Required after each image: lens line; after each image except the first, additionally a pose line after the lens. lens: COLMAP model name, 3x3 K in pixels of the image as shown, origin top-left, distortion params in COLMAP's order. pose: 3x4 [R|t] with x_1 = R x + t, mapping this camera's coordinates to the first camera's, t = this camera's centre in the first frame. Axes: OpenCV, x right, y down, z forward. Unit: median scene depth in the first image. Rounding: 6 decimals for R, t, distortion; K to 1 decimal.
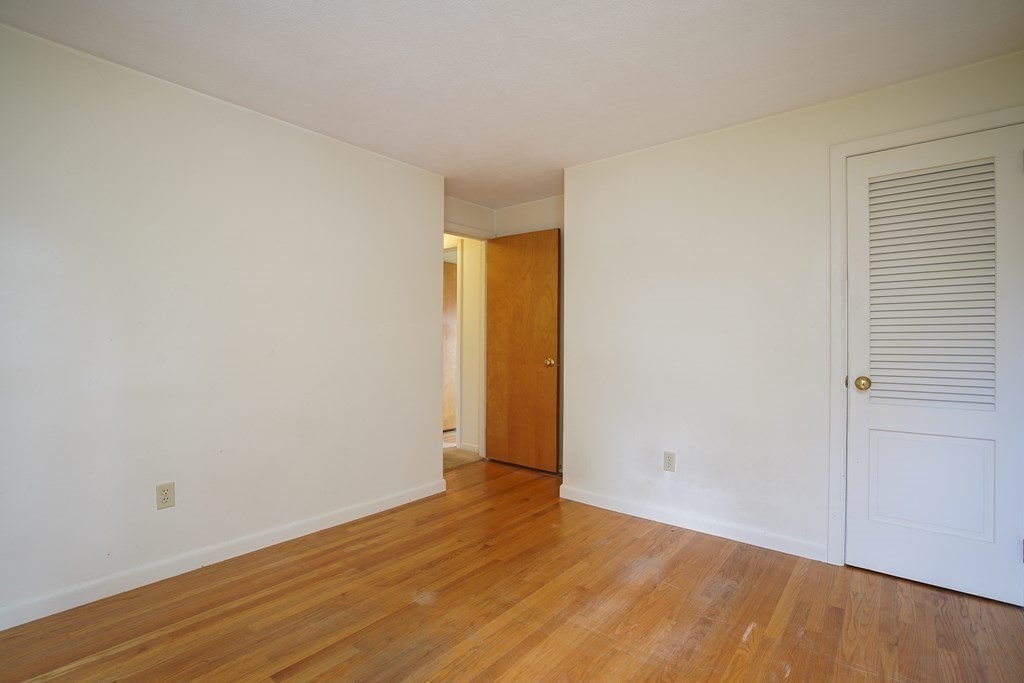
lens RADIAL K [[480.1, 0, 515.0], [0, 480.1, 338.1], [0, 0, 1]] dist [-0.013515, 0.000116]
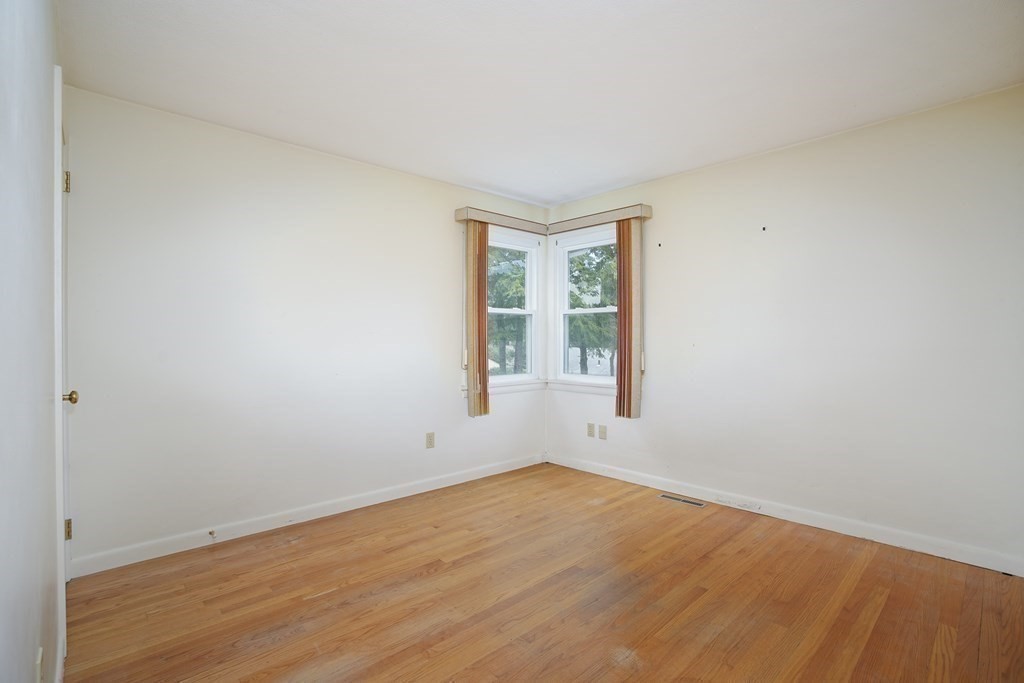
lens RADIAL K [[480.1, 0, 515.0], [0, 480.1, 338.1], [0, 0, 1]] dist [-0.013515, 0.000116]
pose [[-0.990204, 0.000956, 0.139628, -0.128645], [0.000291, 0.999989, -0.004782, 0.001689], [-0.139631, -0.004695, -0.990193, 1.963354]]
